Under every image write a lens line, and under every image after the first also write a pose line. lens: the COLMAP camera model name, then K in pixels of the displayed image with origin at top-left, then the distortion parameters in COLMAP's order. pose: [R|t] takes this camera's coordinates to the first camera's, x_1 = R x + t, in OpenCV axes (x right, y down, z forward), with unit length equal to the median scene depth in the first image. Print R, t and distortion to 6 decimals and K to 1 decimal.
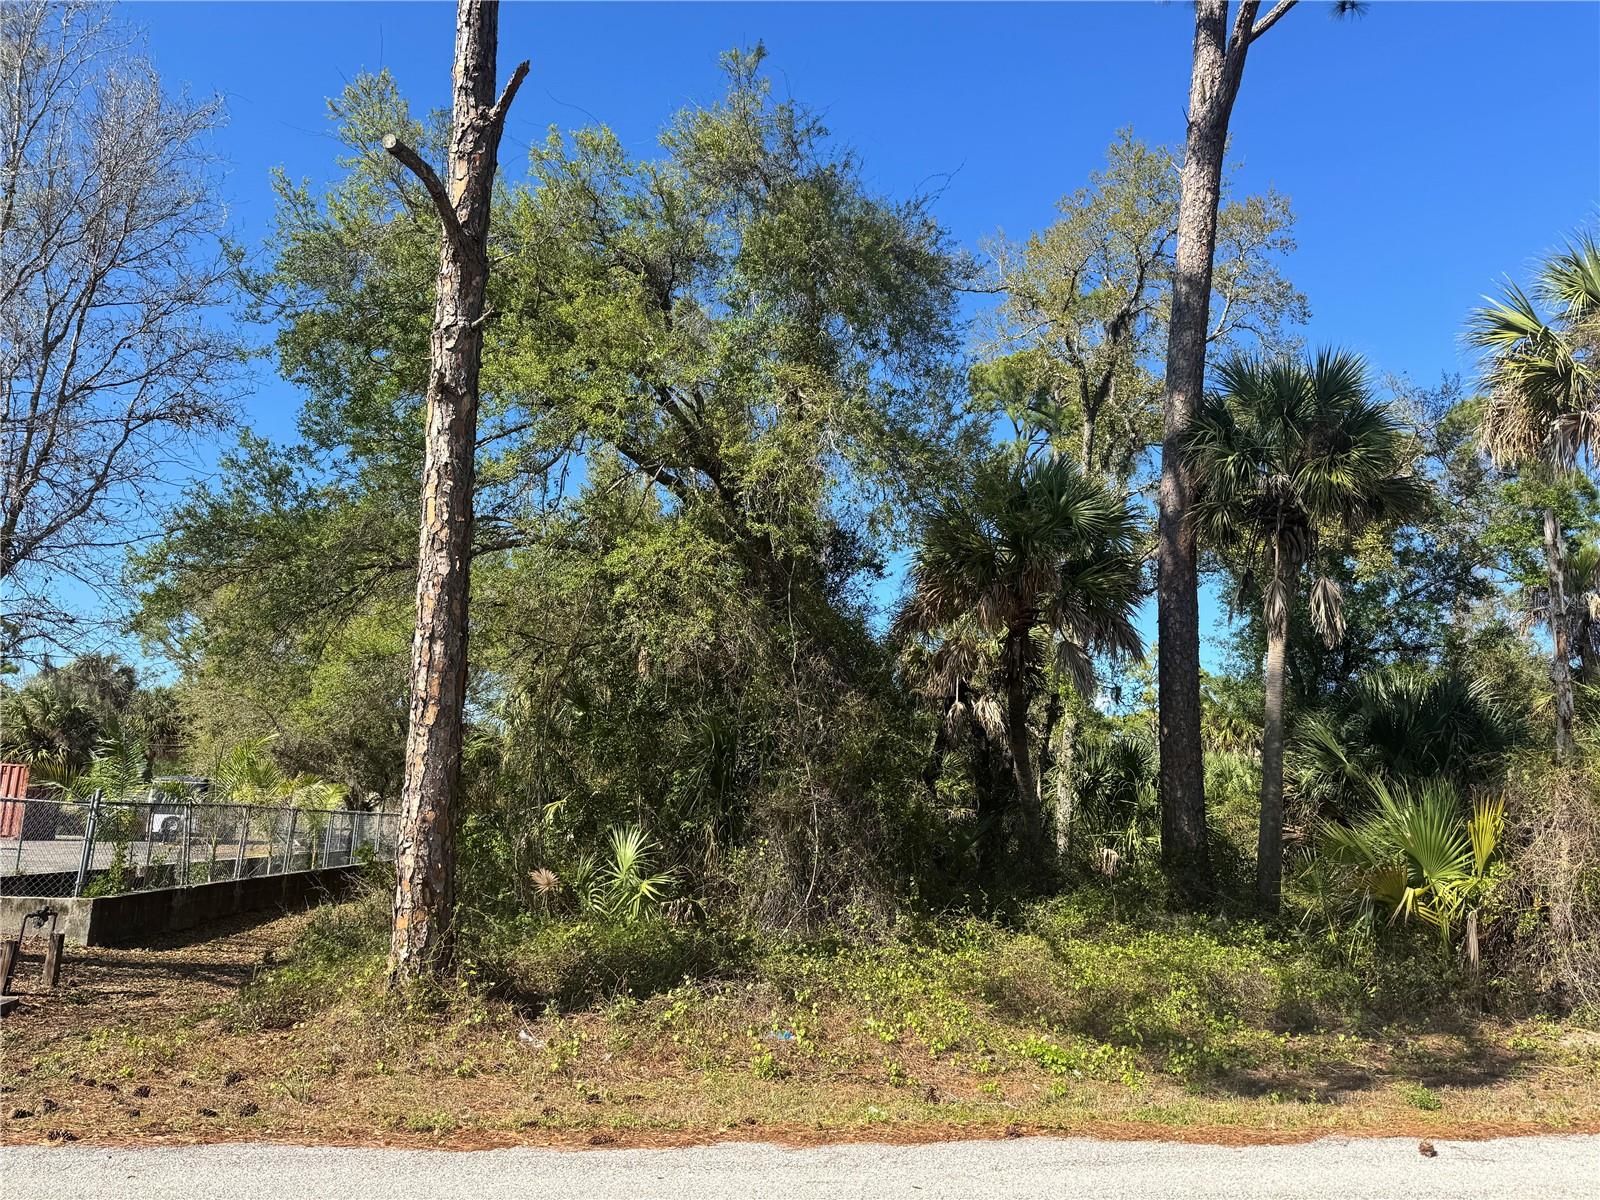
lens RADIAL K [[1112.5, 0, 823.2], [0, 1112.5, 601.2], [0, 0, 1]] dist [0.025176, -0.054411]
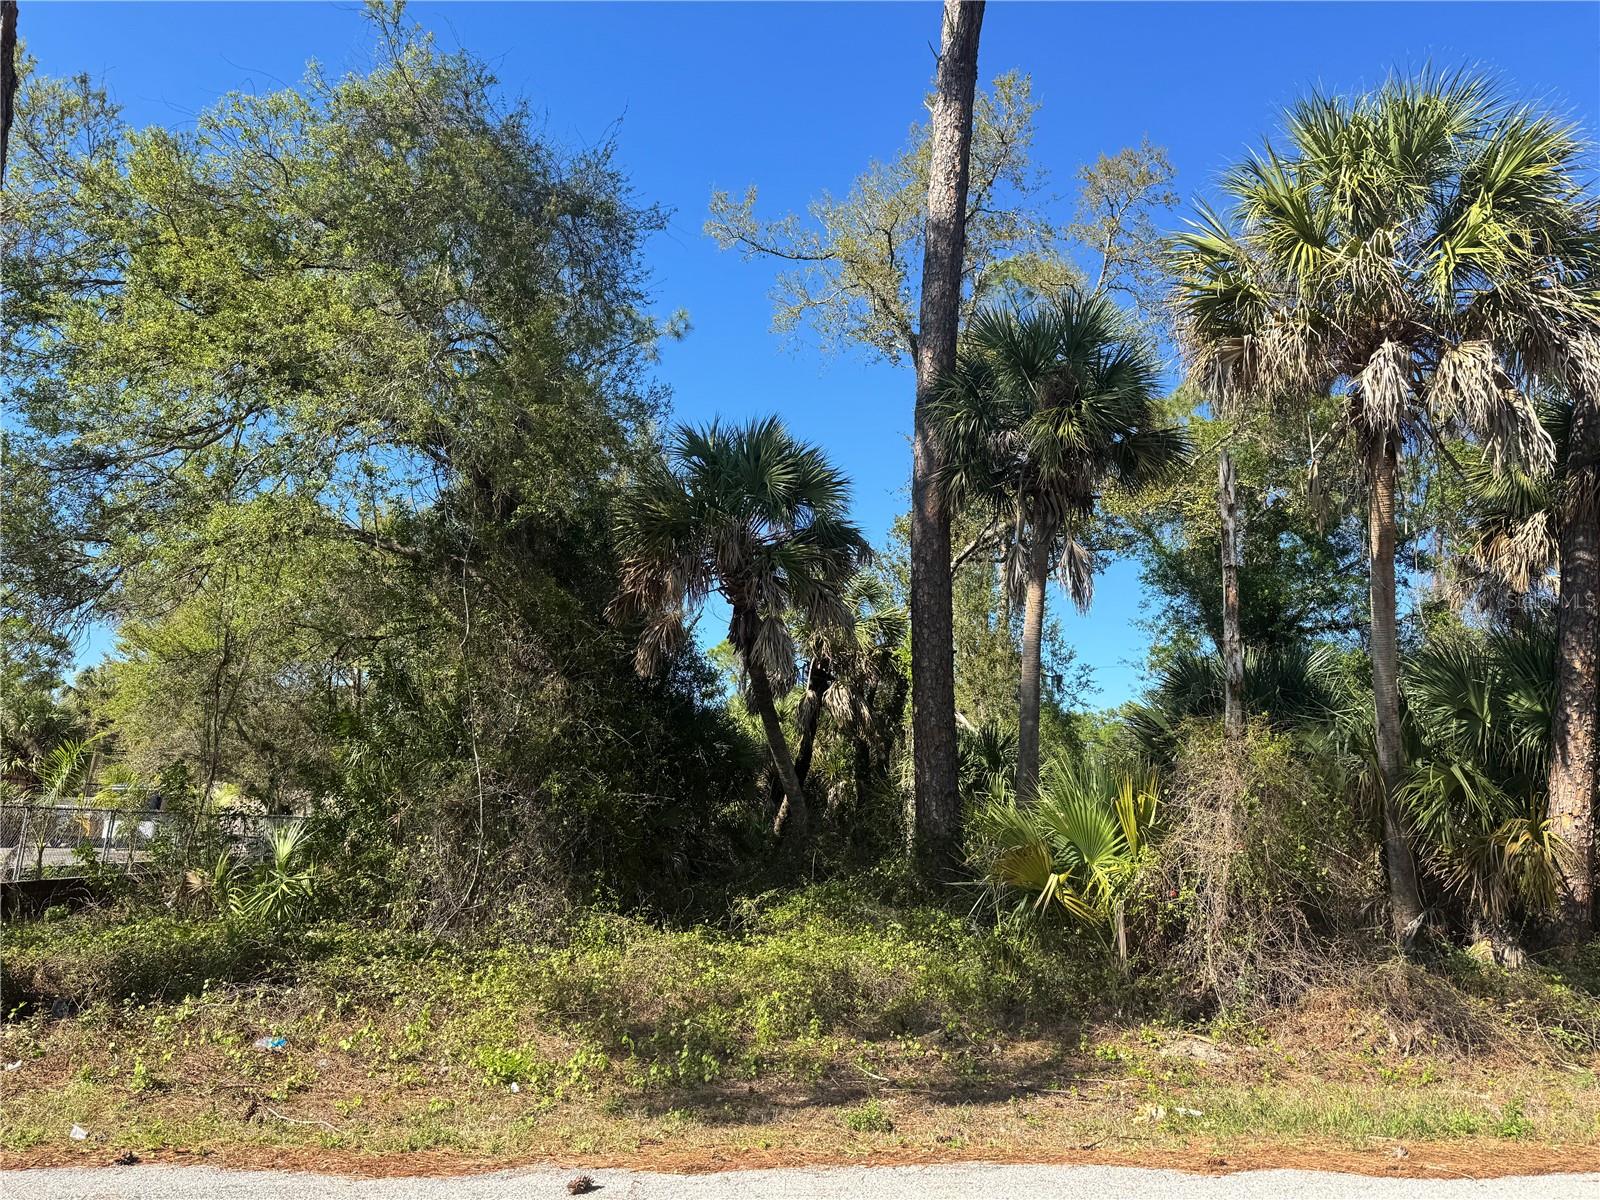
lens RADIAL K [[1112.5, 0, 795.2], [0, 1112.5, 602.9], [0, 0, 1]] dist [0.025176, -0.054411]
pose [[0.997483, -0.025317, -0.066235, 0.327570], [0.025371, 0.999678, -0.000036, 0.028155], [0.066215, -0.001645, 0.997804, 0.079799]]
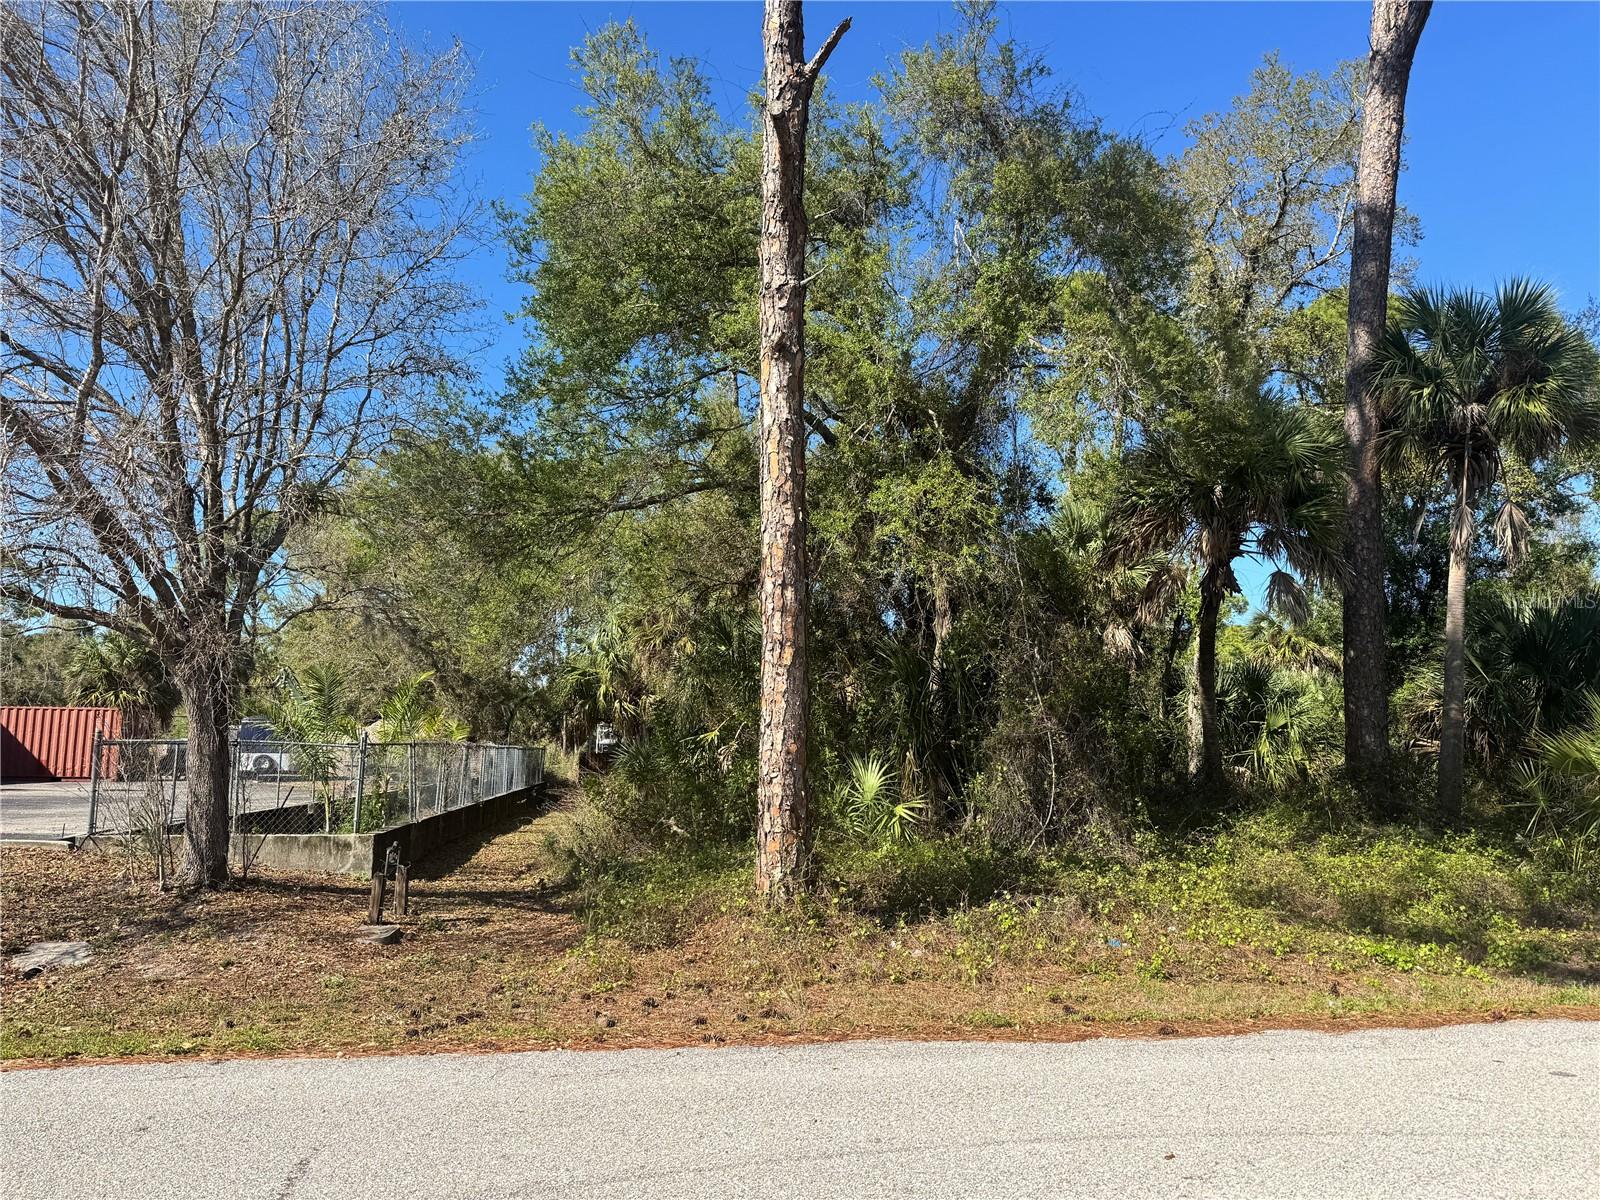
lens RADIAL K [[1112.5, 0, 837.8], [0, 1112.5, 622.7], [0, 0, 1]] dist [0.025176, -0.054411]
pose [[0.999719, -0.022425, 0.007653, -0.219383], [0.021687, 0.996083, 0.085717, -0.015166], [-0.009545, -0.085527, 0.996290, -0.048392]]
